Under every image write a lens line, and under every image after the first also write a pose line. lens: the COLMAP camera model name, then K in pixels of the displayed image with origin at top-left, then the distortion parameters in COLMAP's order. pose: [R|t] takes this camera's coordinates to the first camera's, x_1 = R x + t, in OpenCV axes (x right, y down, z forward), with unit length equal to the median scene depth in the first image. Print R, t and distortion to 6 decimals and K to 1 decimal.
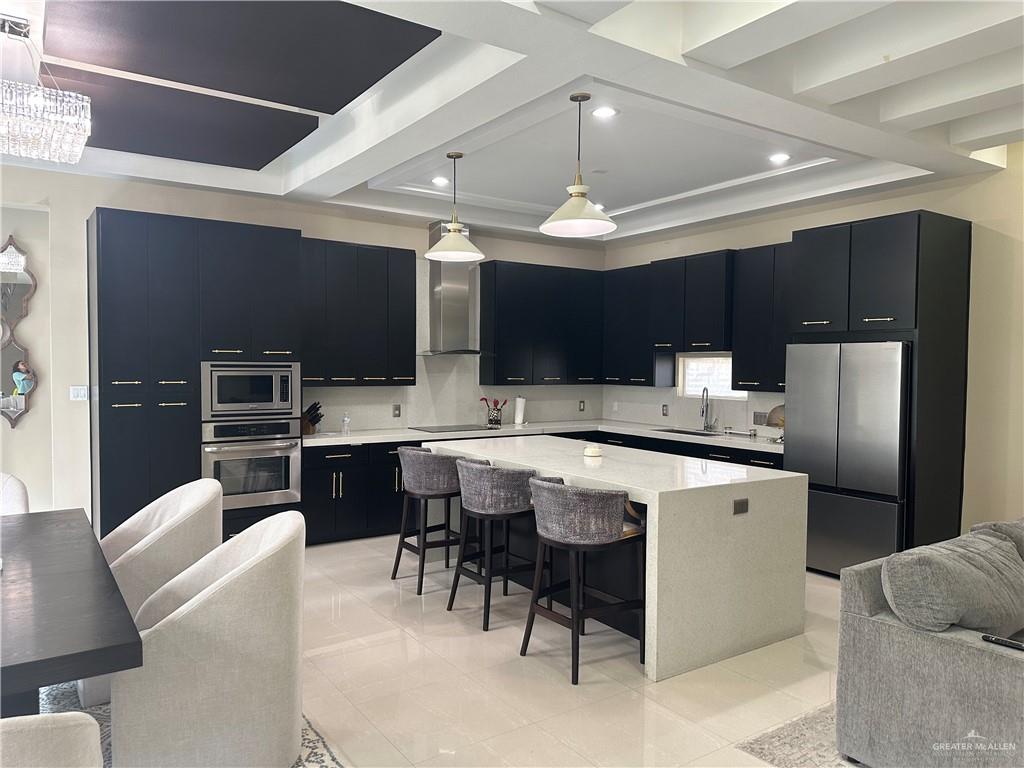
lens RADIAL K [[714.9, 0, 522.4], [0, 714.9, 389.8], [0, 0, 1]] dist [0.024986, -0.002147]
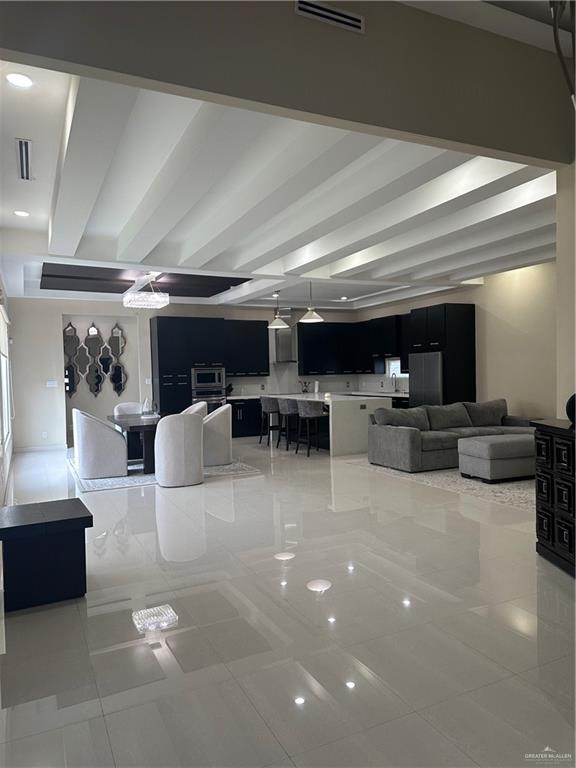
lens RADIAL K [[536.1, 0, 284.8], [0, 536.1, 384.5], [0, 0, 1]] dist [0.024986, -0.002147]
pose [[0.985431, -0.028206, -0.167718, 0.223874], [0.026258, 0.999560, -0.013822, 0.053323], [0.168034, 0.009216, 0.985738, -0.858404]]
